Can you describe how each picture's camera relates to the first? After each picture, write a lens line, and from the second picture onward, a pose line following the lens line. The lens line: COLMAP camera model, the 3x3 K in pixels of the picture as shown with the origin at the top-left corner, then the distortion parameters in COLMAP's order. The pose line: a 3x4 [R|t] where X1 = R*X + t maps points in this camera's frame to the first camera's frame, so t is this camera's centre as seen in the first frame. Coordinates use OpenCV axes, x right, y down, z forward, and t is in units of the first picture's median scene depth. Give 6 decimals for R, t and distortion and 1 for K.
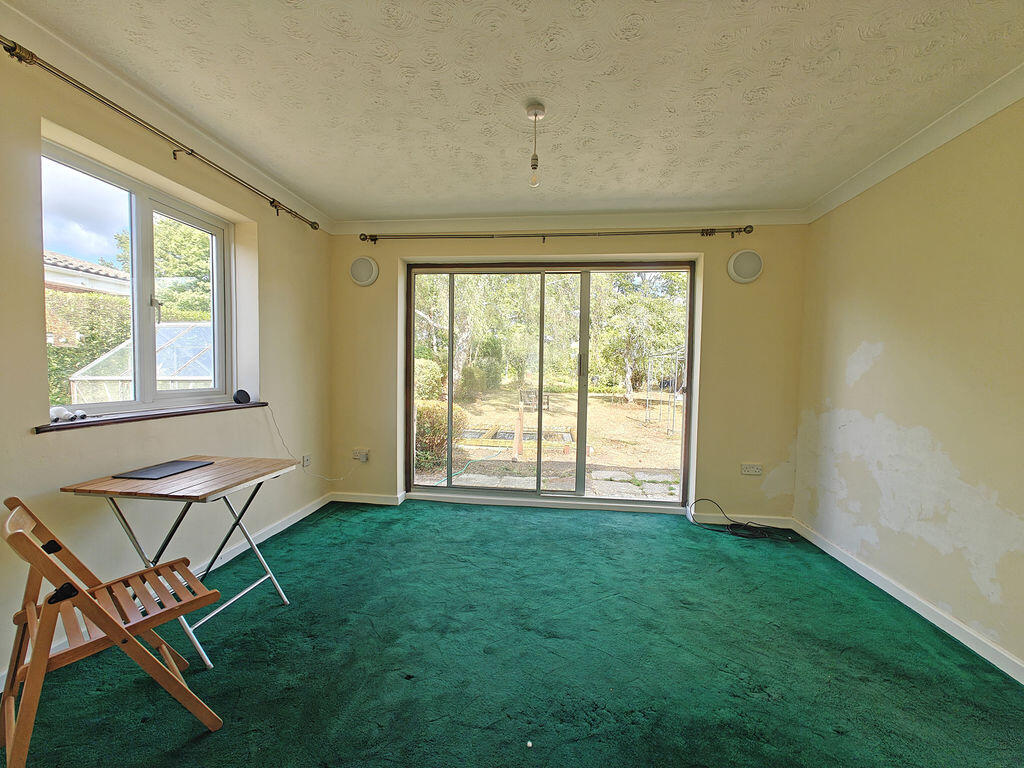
lens RADIAL K [[412.6, 0, 512.0], [0, 412.6, 384.0], [0, 0, 1]] dist [0.000689, -0.000079]
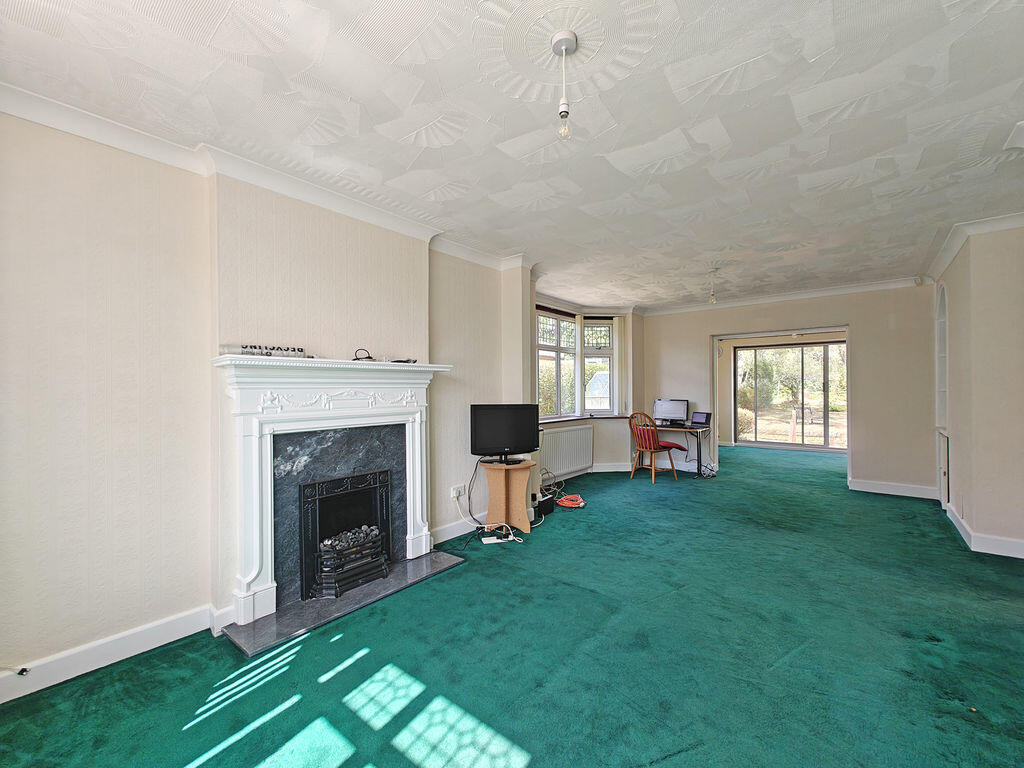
lens RADIAL K [[412.6, 0, 512.0], [0, 412.6, 384.0], [0, 0, 1]] dist [0.000689, -0.000079]
pose [[0.835423, -0.022935, -0.549129, -0.017832], [-0.005718, 0.998712, -0.050411, 0.054137], [0.549578, 0.045255, 0.834216, -1.715081]]
